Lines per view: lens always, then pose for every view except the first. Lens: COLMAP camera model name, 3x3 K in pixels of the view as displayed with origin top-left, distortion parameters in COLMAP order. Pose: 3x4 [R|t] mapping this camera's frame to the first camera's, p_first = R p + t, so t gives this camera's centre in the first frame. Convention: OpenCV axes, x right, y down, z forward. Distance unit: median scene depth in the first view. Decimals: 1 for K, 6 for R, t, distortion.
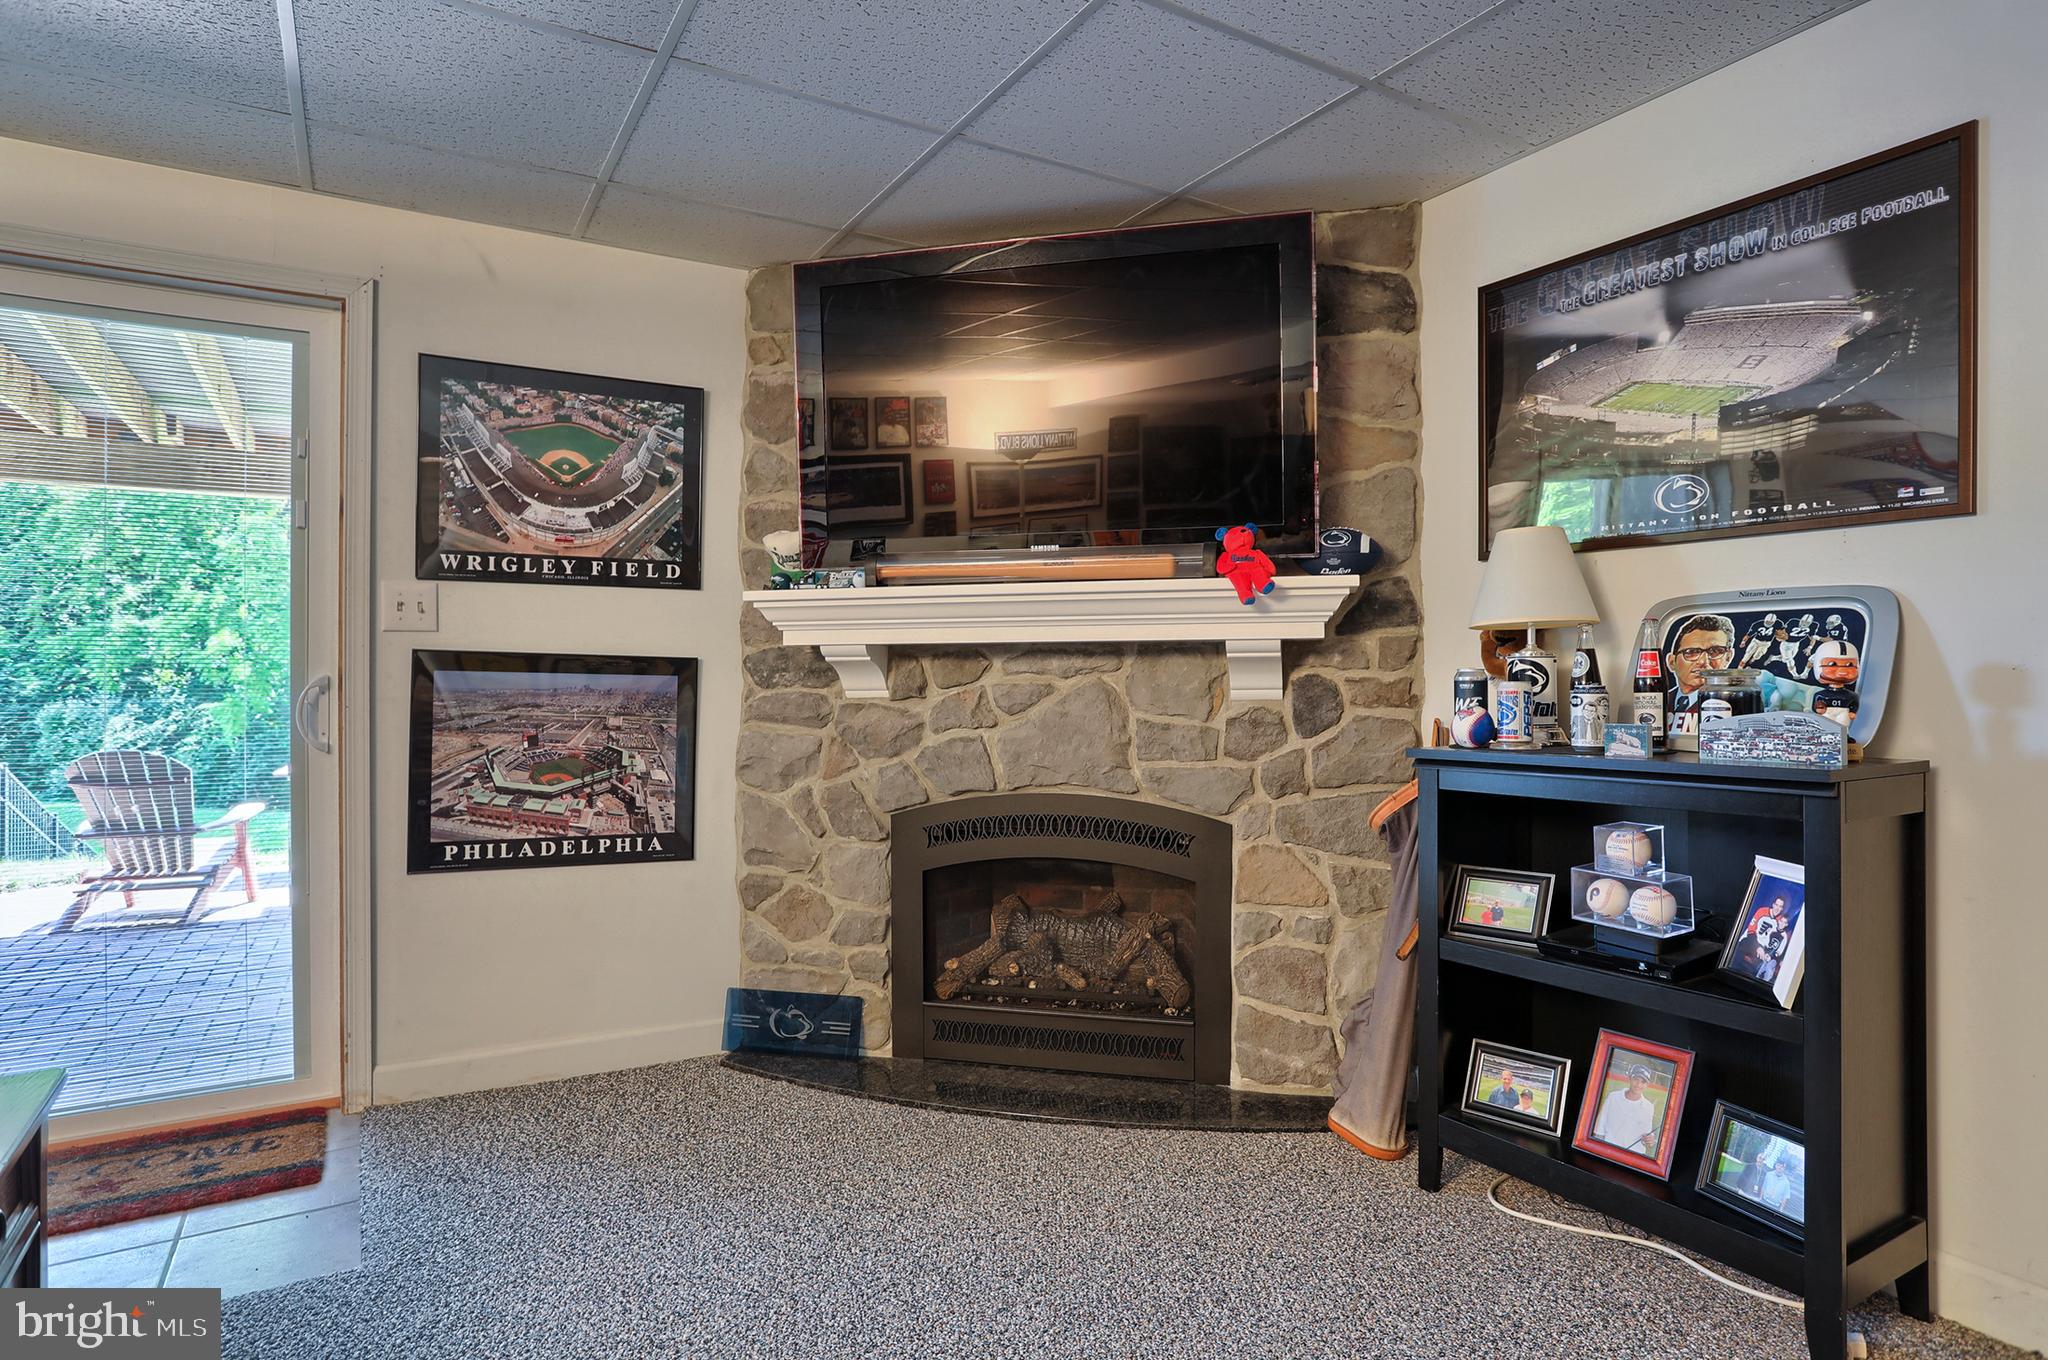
lens RADIAL K [[1138.4, 0, 1019.3], [0, 1138.4, 683.5], [0, 0, 1]] dist [-0.044189, 0.021569]
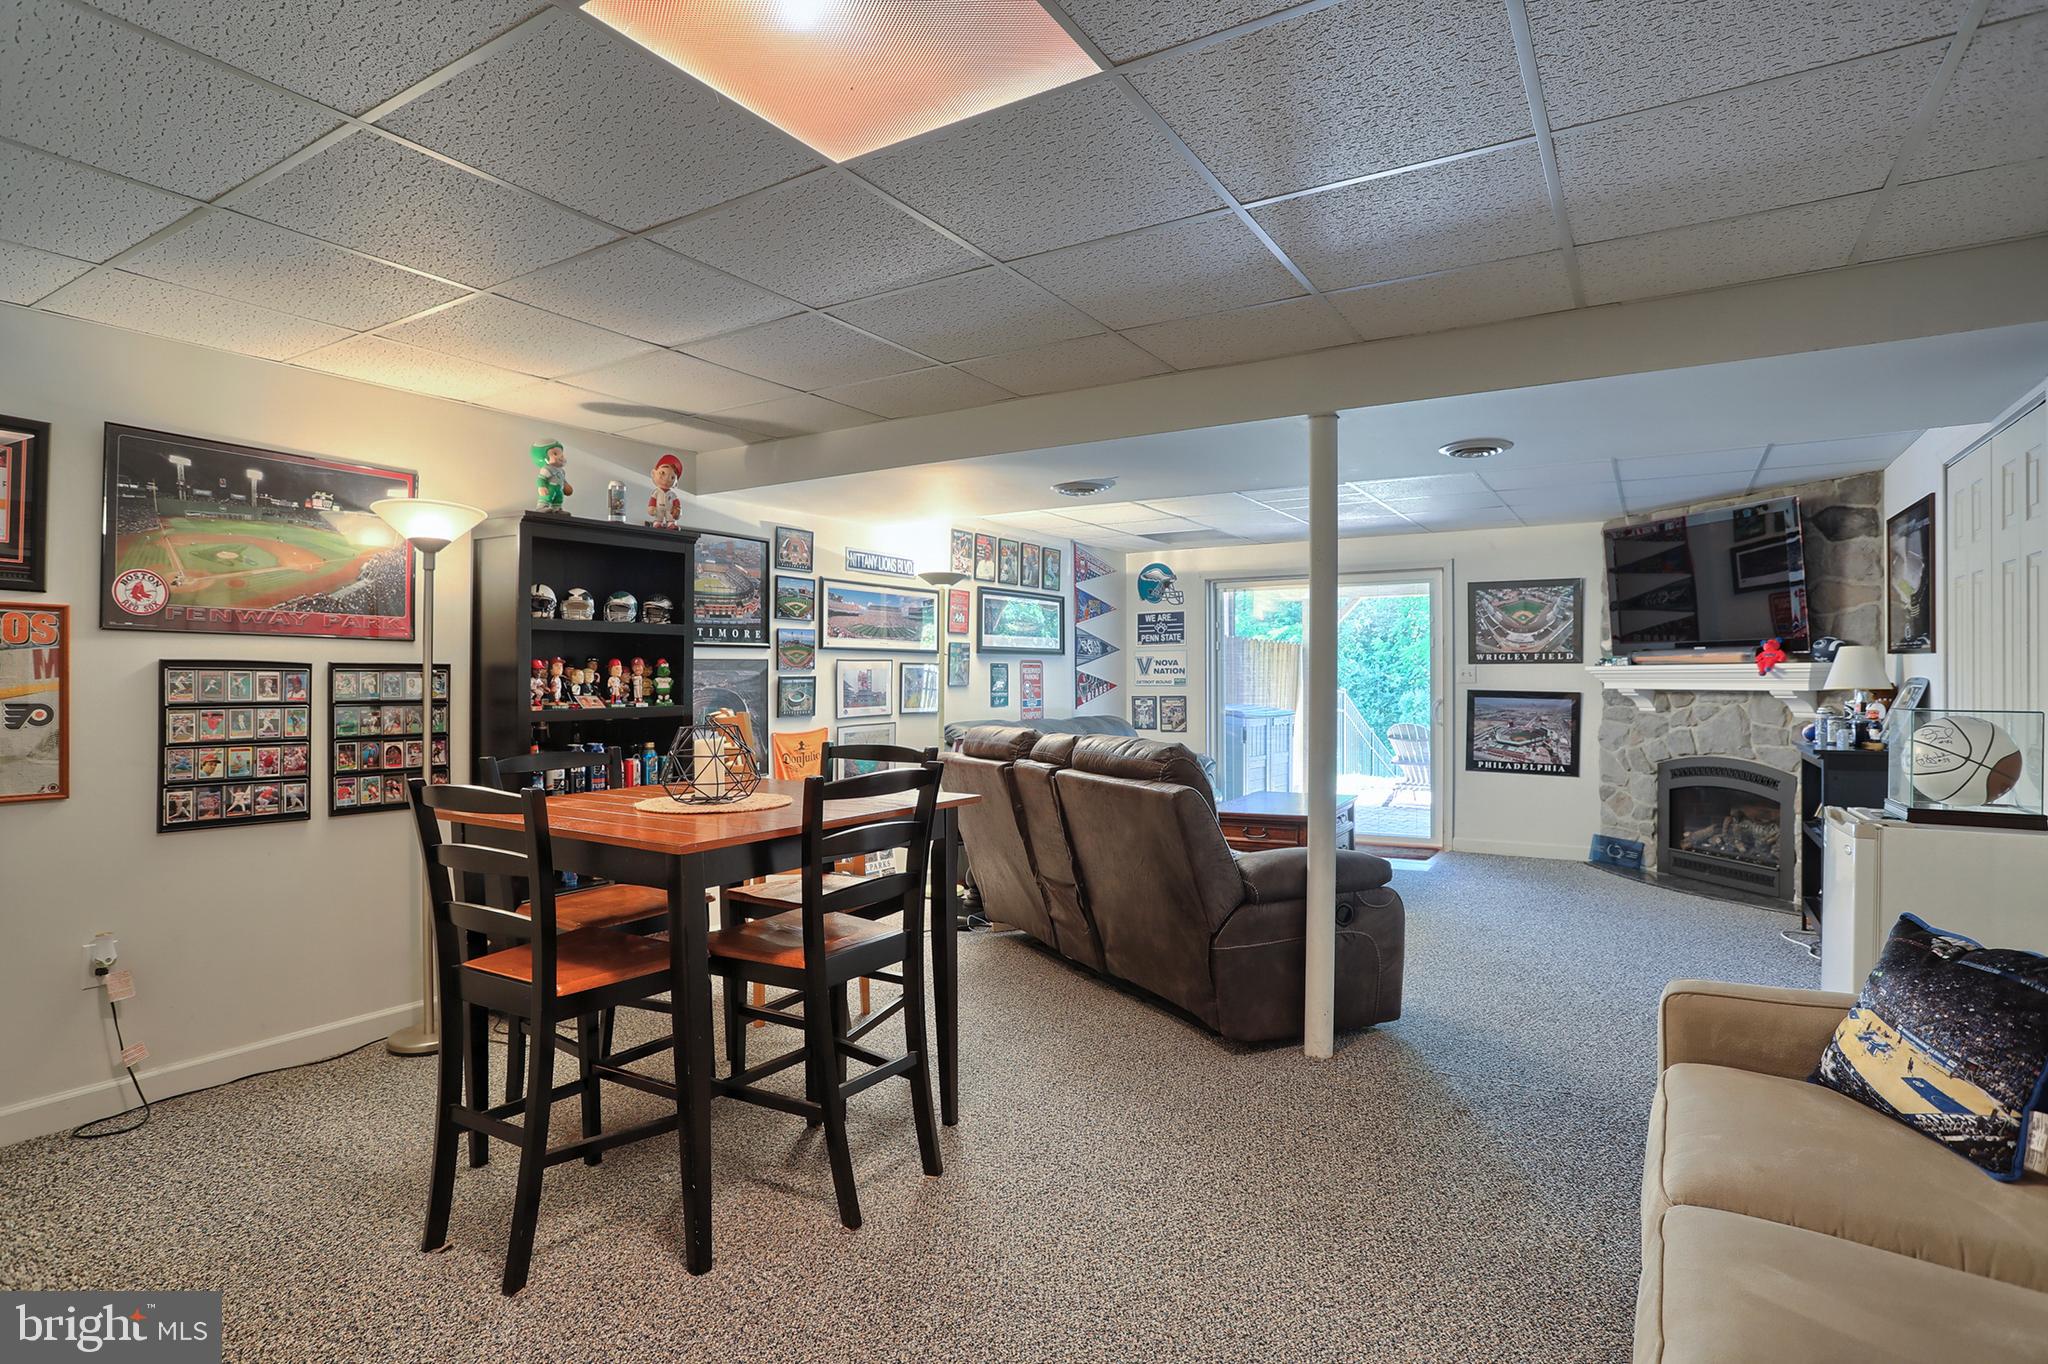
lens RADIAL K [[1118.1, 0, 1027.4], [0, 1118.1, 670.6], [0, 0, 1]] dist [-0.043080, 0.015809]
pose [[0.492966, -0.003536, -0.870041, 1.198887], [0.003331, 0.999992, -0.002177, -0.068671], [0.870042, -0.001825, 0.492974, -1.184209]]
